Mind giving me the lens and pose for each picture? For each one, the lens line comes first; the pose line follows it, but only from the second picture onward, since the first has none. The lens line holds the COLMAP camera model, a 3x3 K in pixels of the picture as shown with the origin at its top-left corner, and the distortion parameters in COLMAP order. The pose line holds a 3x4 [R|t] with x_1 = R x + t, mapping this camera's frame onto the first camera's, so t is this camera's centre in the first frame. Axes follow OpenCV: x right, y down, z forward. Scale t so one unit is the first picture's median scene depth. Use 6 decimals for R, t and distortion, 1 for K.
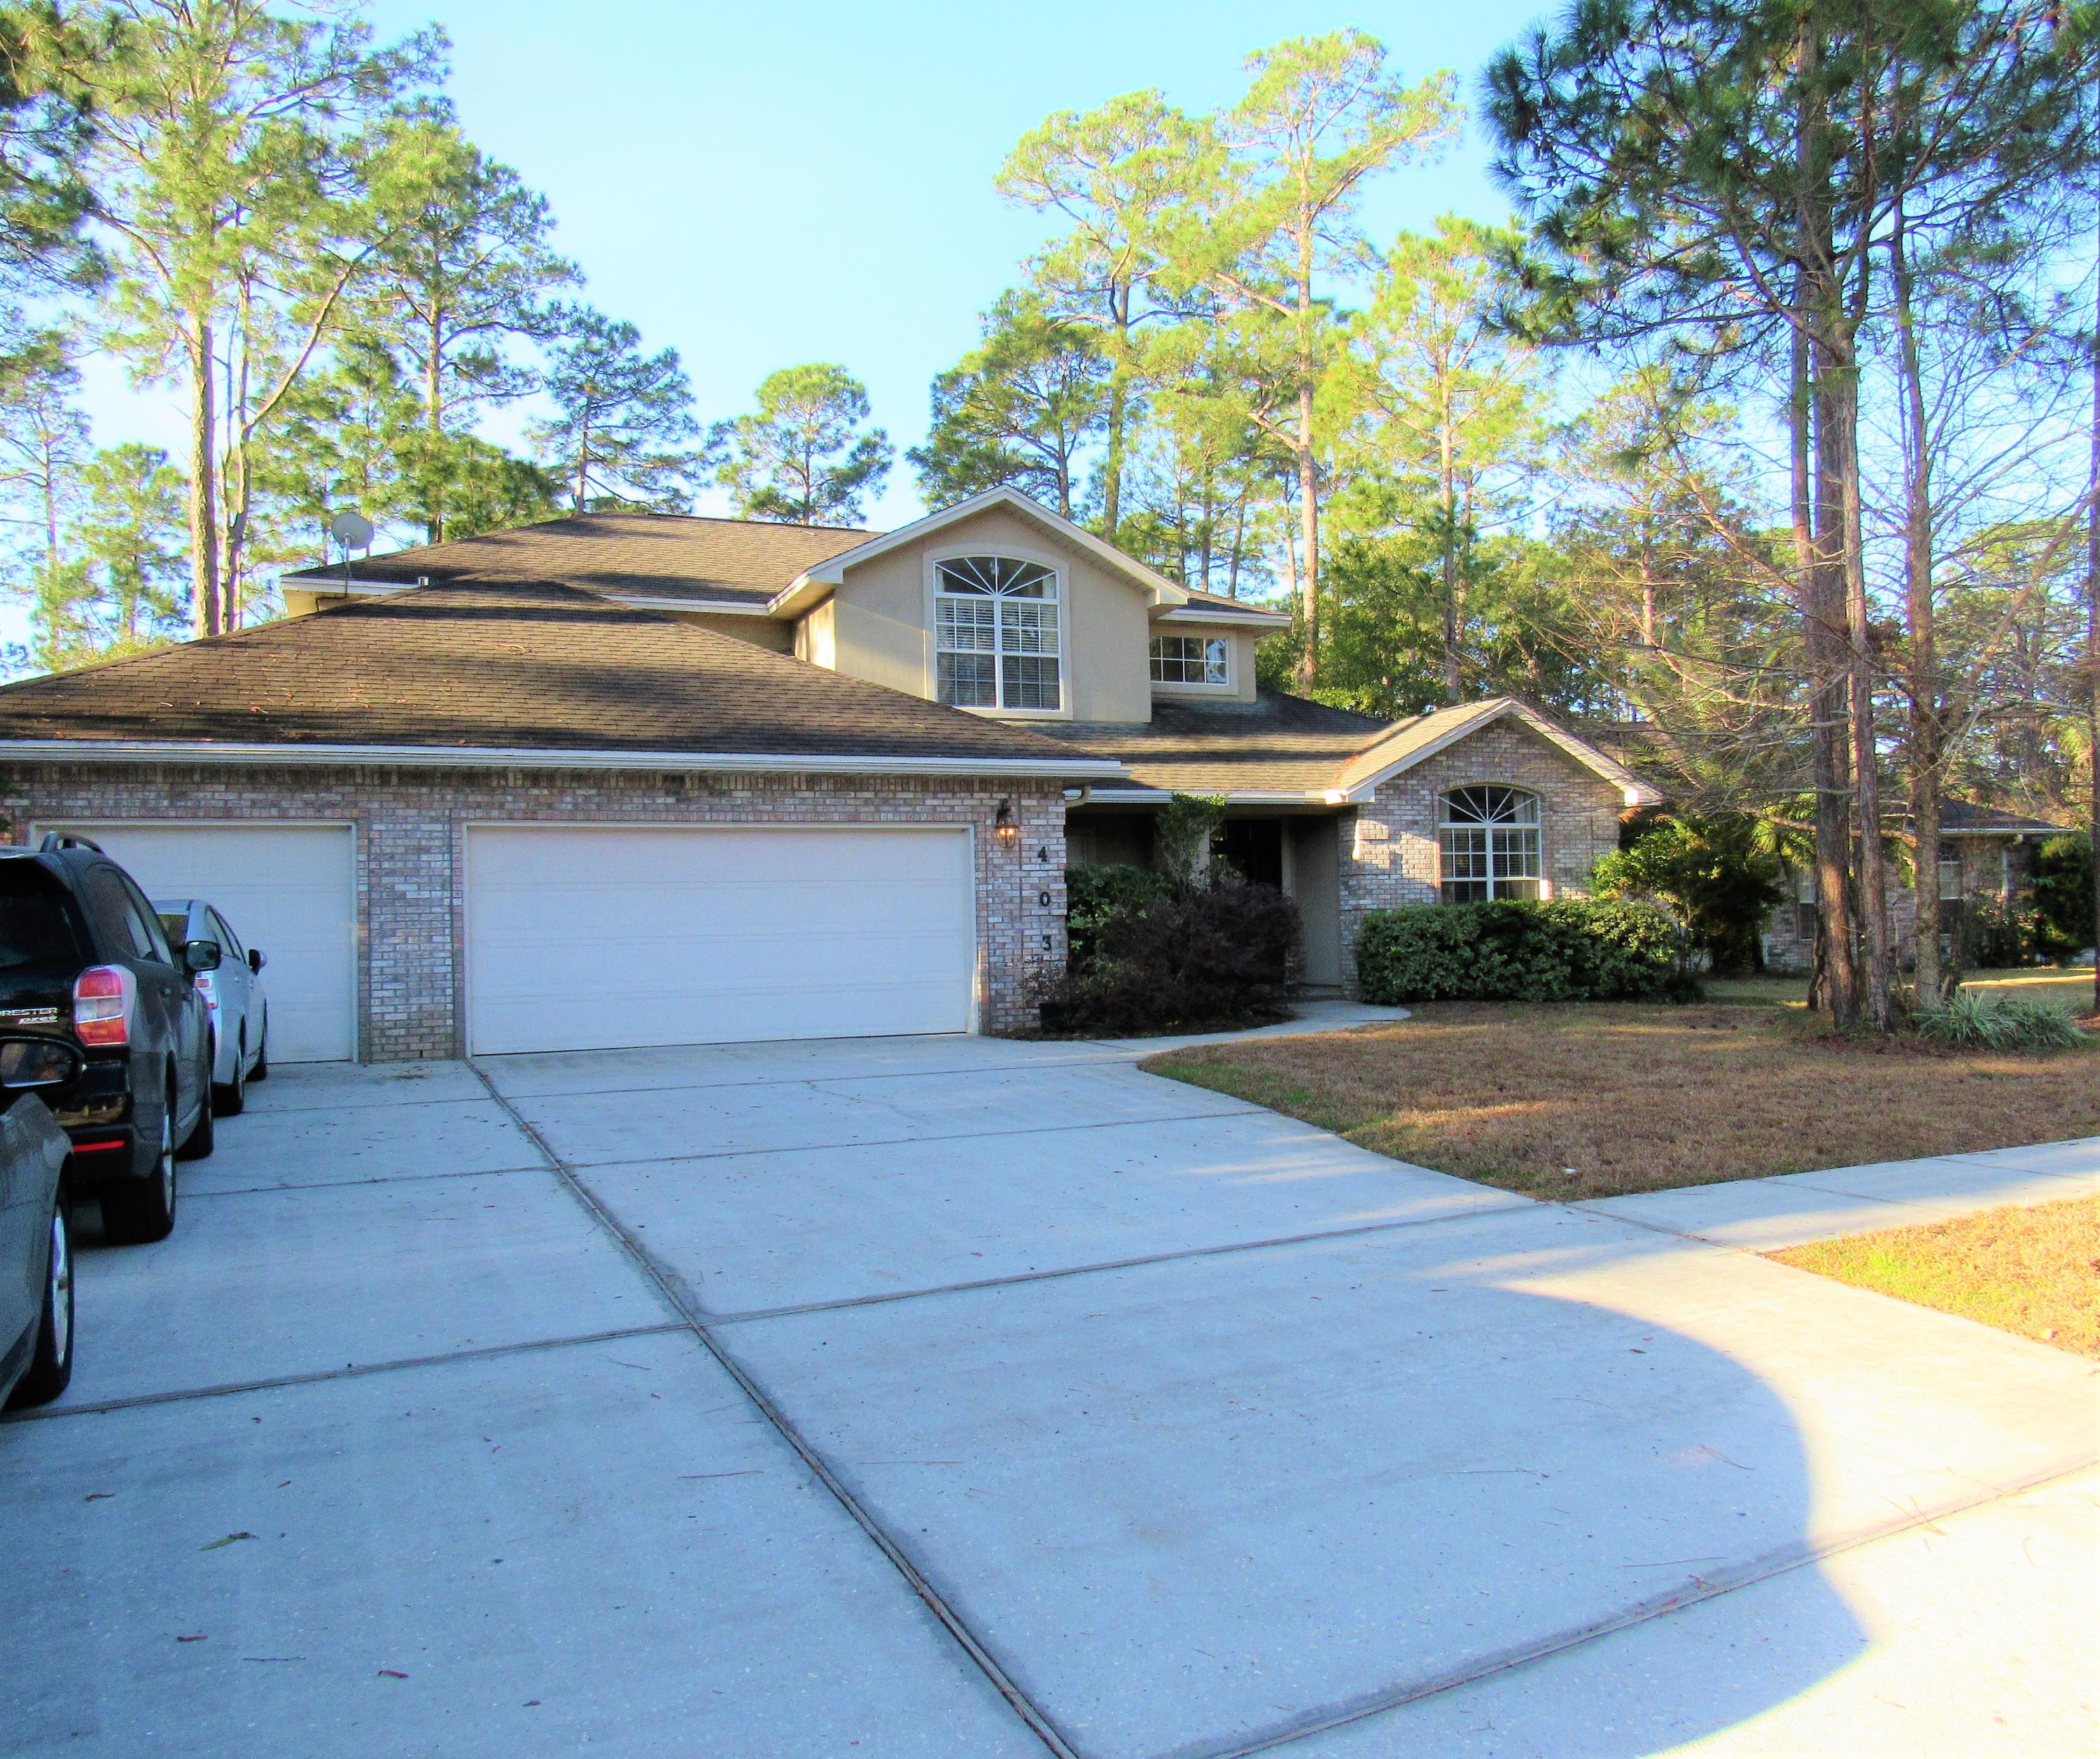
lens RADIAL K [[1680.6, 0, 1184.7], [0, 1680.6, 884.2], [0, 0, 1]] dist [-0.028582, -0.001554]
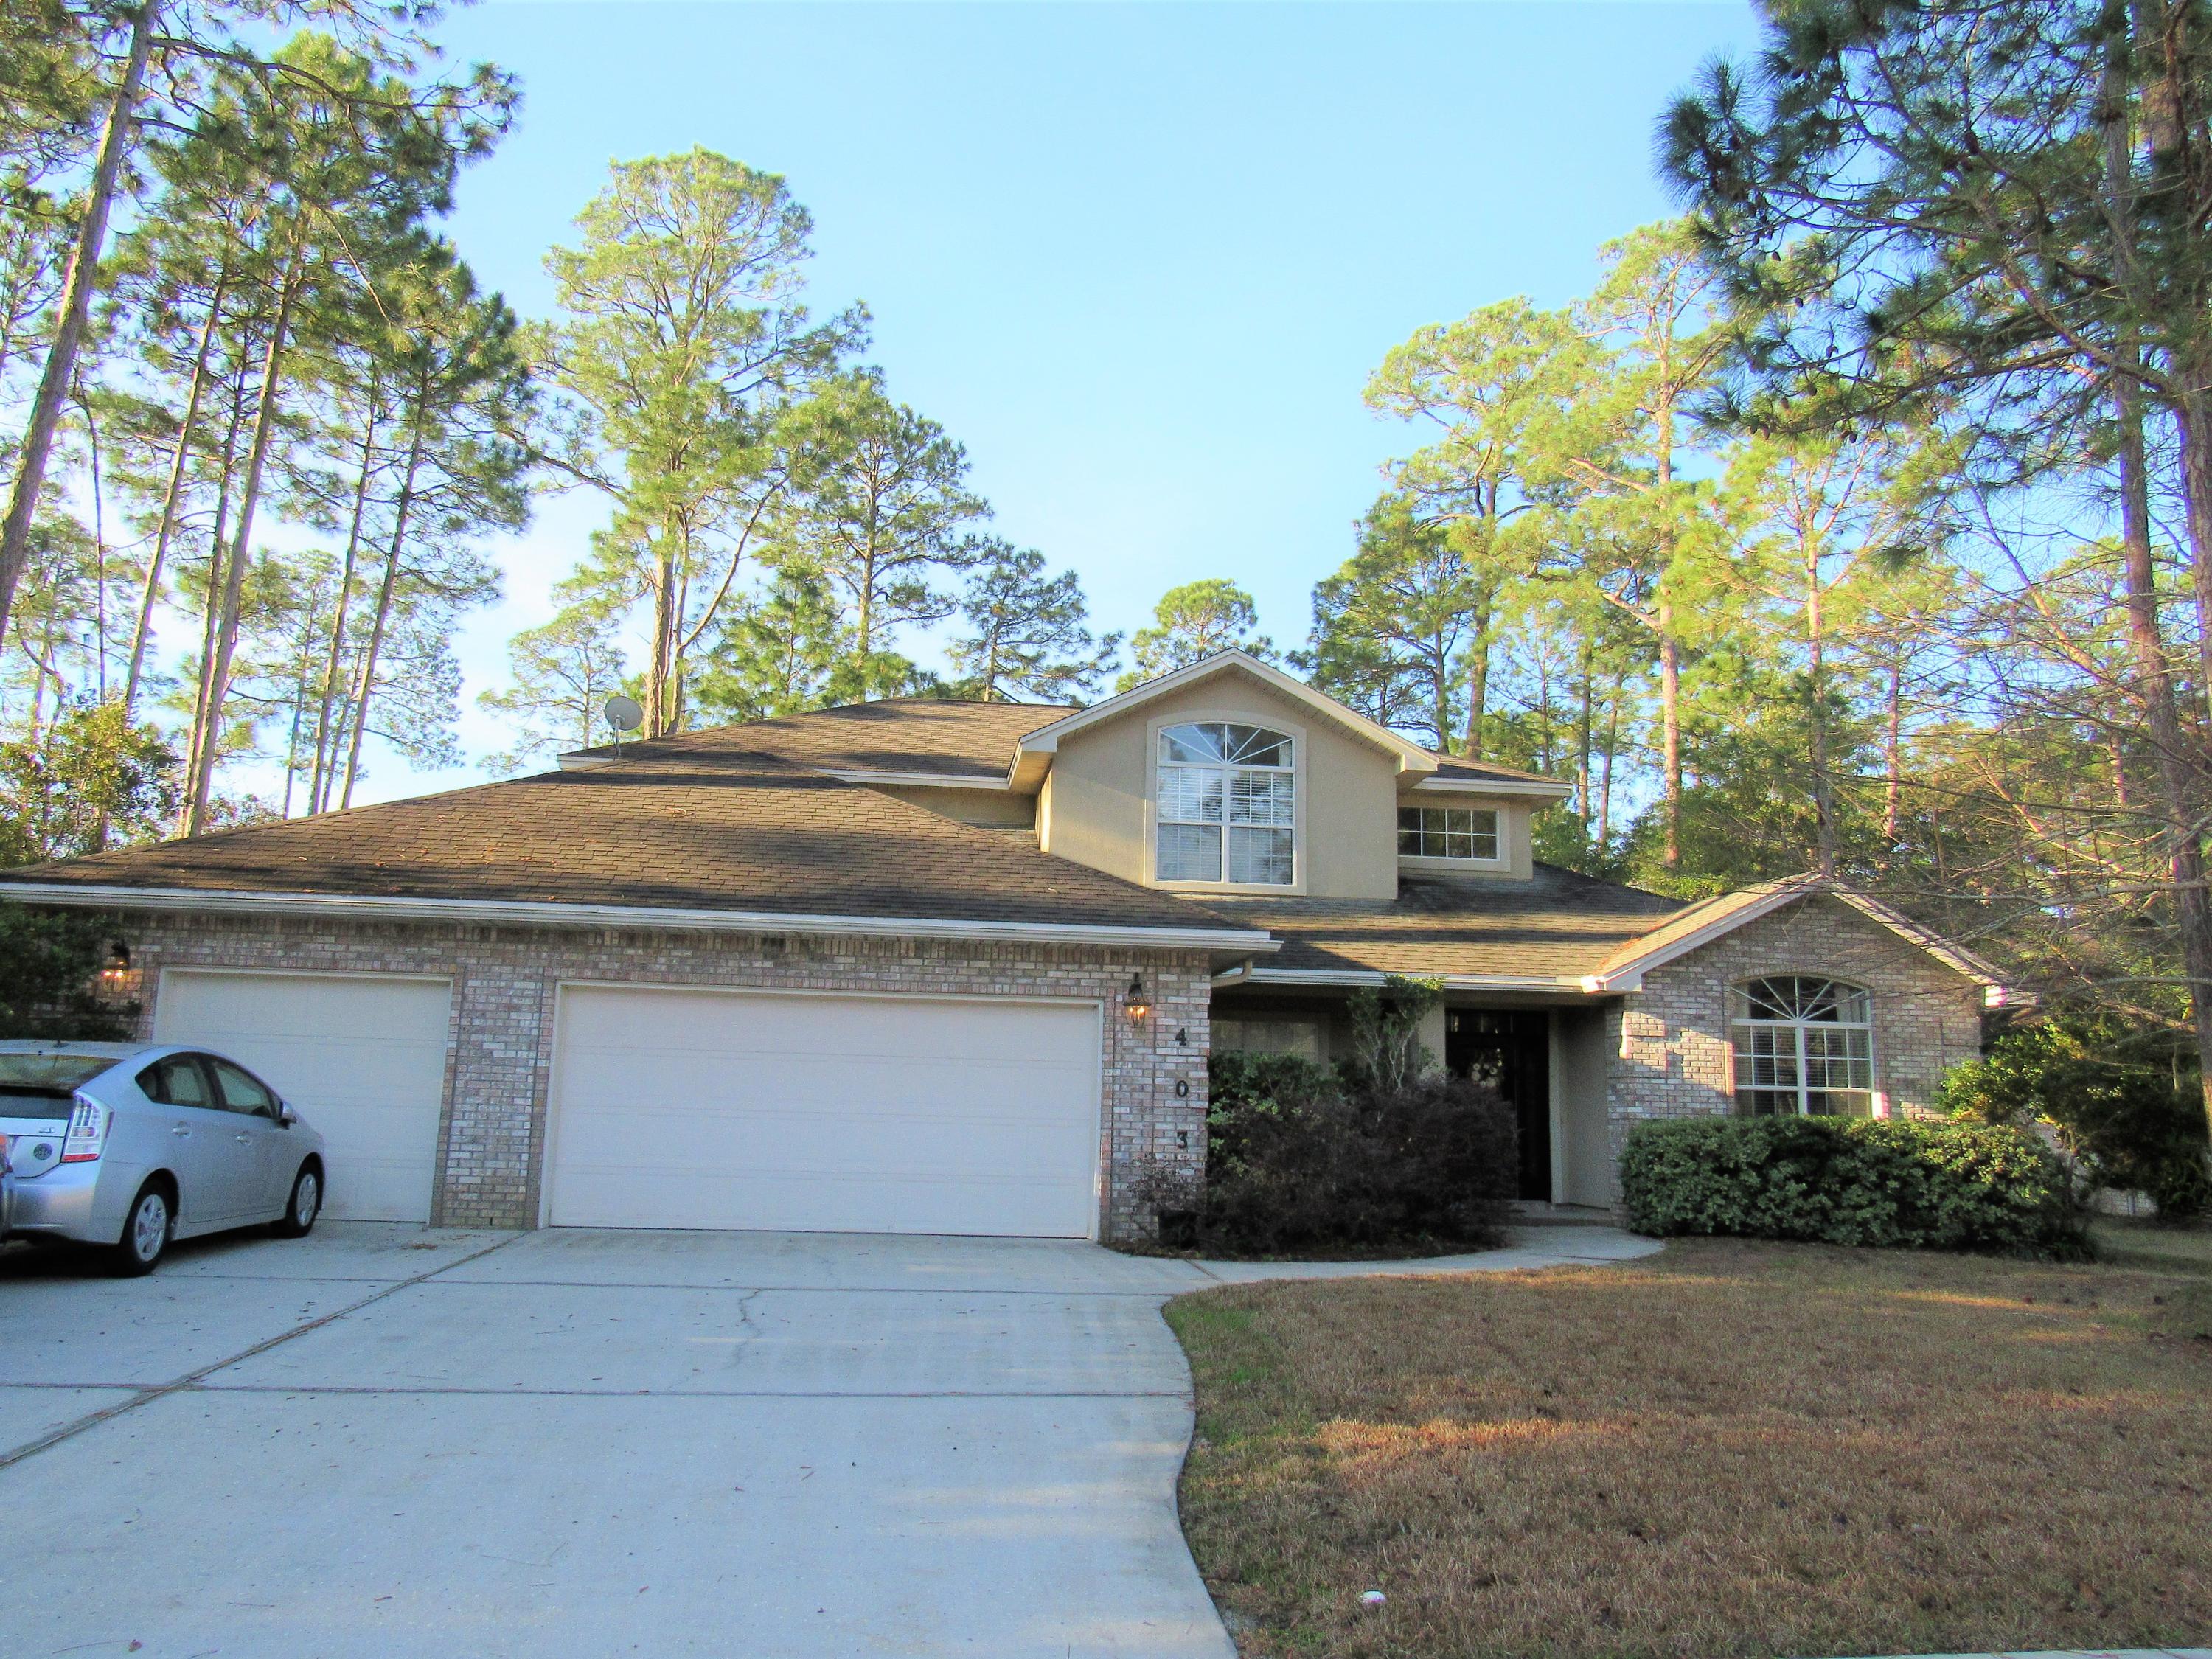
lens RADIAL K [[1578.2, 0, 1115.1], [0, 1578.2, 838.1], [0, 0, 1]] dist [-0.029726, 0.020609]
pose [[0.948165, -0.007222, -0.317695, 0.111349], [-0.040325, 0.988925, -0.142833, -0.001160], [0.315208, 0.148241, 0.937373, 0.154136]]
